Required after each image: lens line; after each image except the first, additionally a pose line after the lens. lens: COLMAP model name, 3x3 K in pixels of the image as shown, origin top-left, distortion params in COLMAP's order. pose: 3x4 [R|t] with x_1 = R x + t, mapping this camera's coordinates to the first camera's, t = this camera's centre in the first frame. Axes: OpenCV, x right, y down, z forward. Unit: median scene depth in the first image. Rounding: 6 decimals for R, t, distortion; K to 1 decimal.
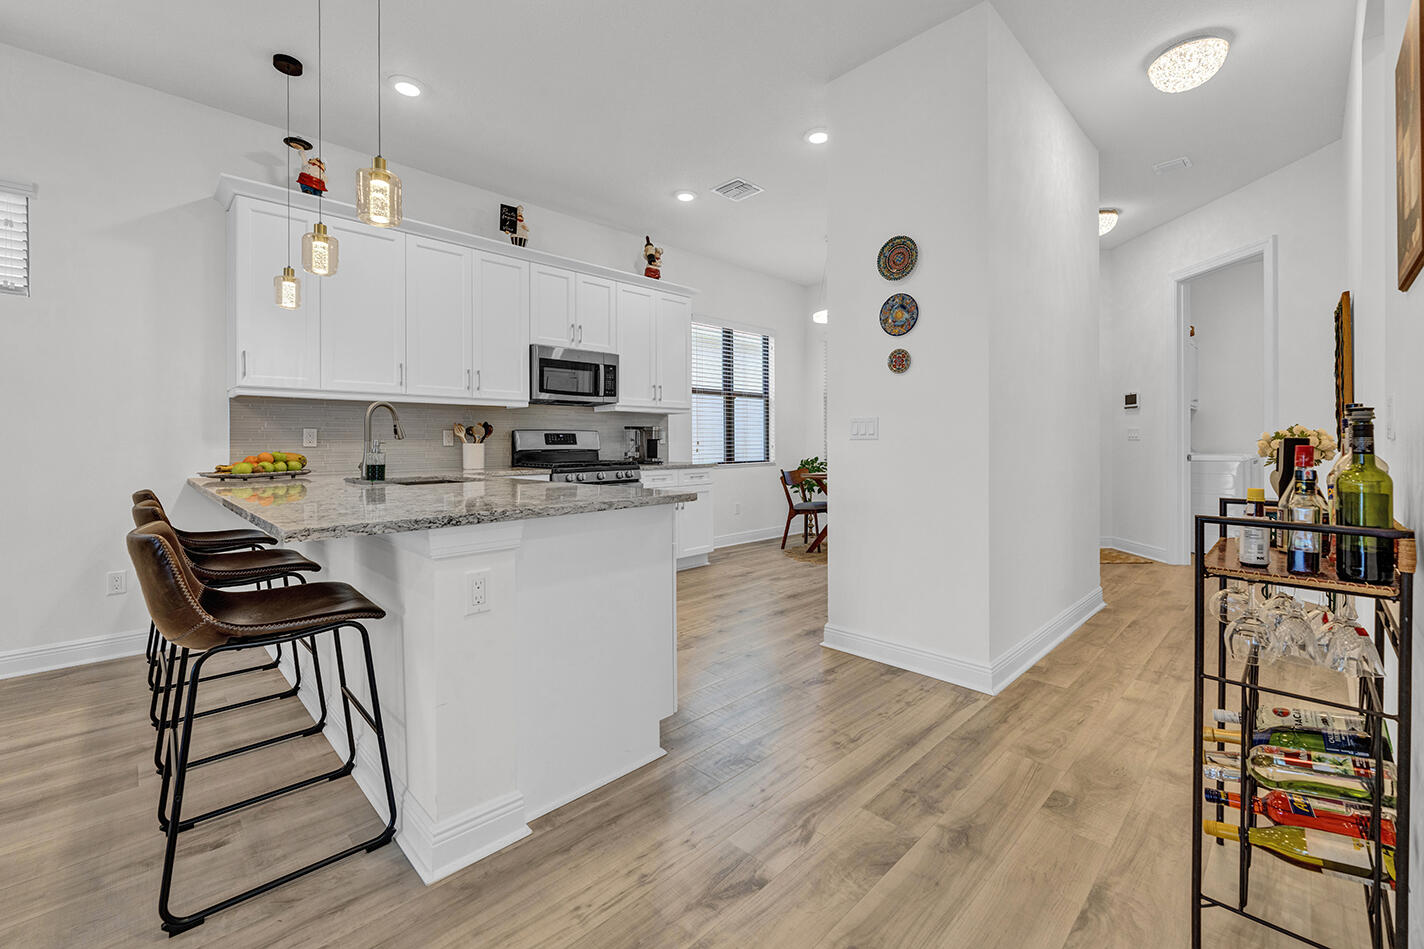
lens RADIAL K [[588.2, 0, 719.9], [0, 588.2, 443.8], [0, 0, 1]] dist [-0.001697, 0.000016]
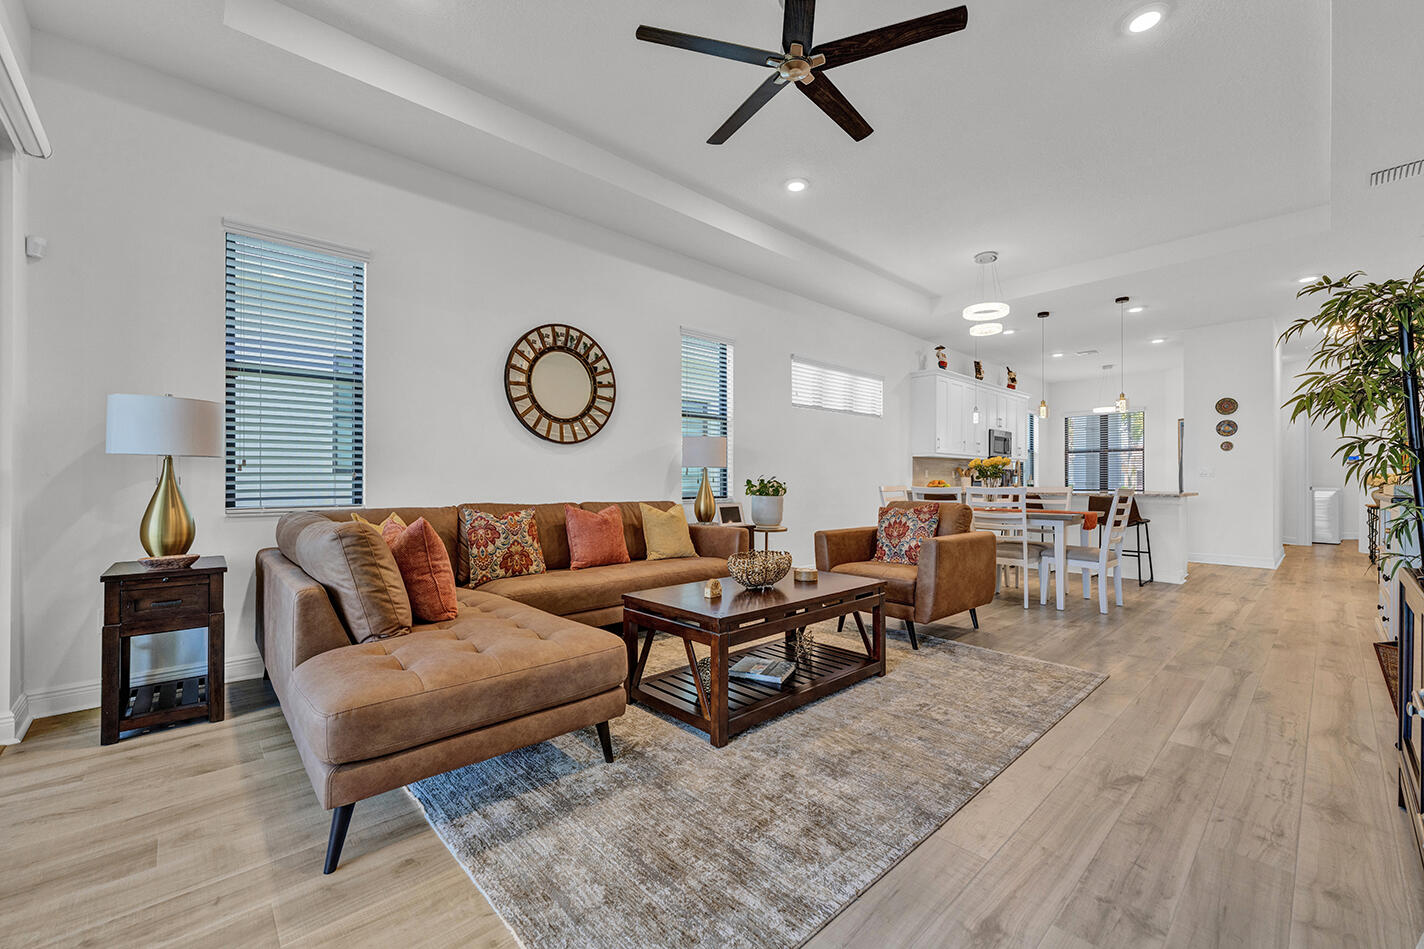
lens RADIAL K [[572.2, 0, 719.5], [0, 572.2, 477.1], [0, 0, 1]] dist [-0.000850, -0.000013]
pose [[0.999383, 0.008144, -0.034153, -1.170650], [-0.008437, 0.999929, -0.008441, 0.022458], [0.034082, 0.008724, 0.999381, -1.010277]]
